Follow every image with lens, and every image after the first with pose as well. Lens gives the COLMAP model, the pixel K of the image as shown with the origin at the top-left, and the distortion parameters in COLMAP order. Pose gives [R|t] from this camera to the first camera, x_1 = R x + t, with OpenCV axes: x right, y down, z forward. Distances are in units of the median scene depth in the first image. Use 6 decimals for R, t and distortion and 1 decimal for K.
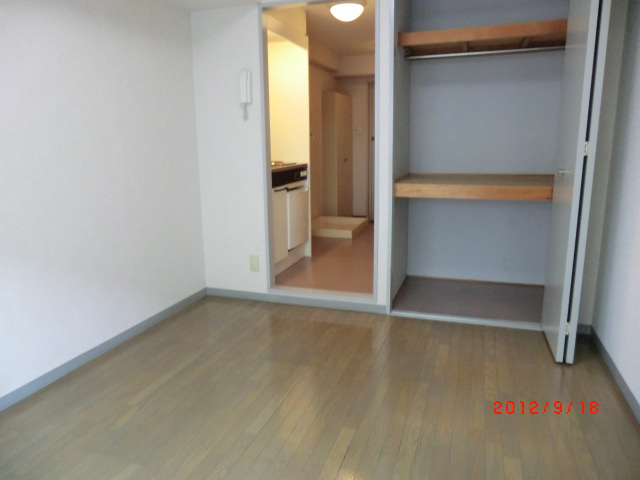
lens RADIAL K [[462.4, 0, 320.0], [0, 462.4, 240.0], [0, 0, 1]] dist [-0.023639, 0.004596]
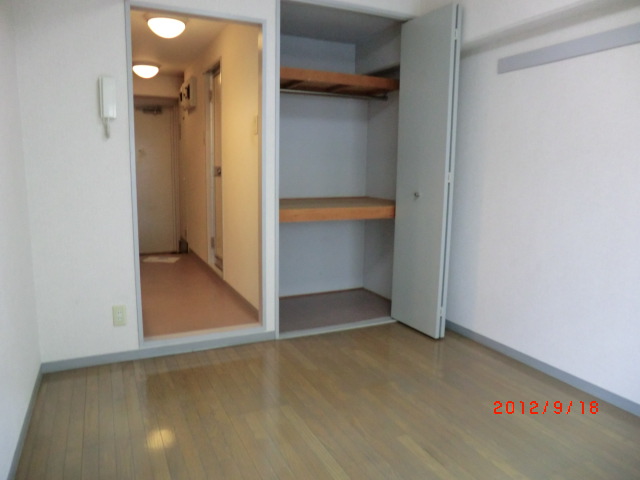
lens RADIAL K [[462.4, 0, 320.0], [0, 462.4, 240.0], [0, 0, 1]] dist [-0.023639, 0.004596]
pose [[0.724073, -0.084912, 0.684477, -0.451083], [0.121764, 0.992543, -0.005679, -0.035291], [-0.678891, 0.087456, 0.729012, 0.184856]]
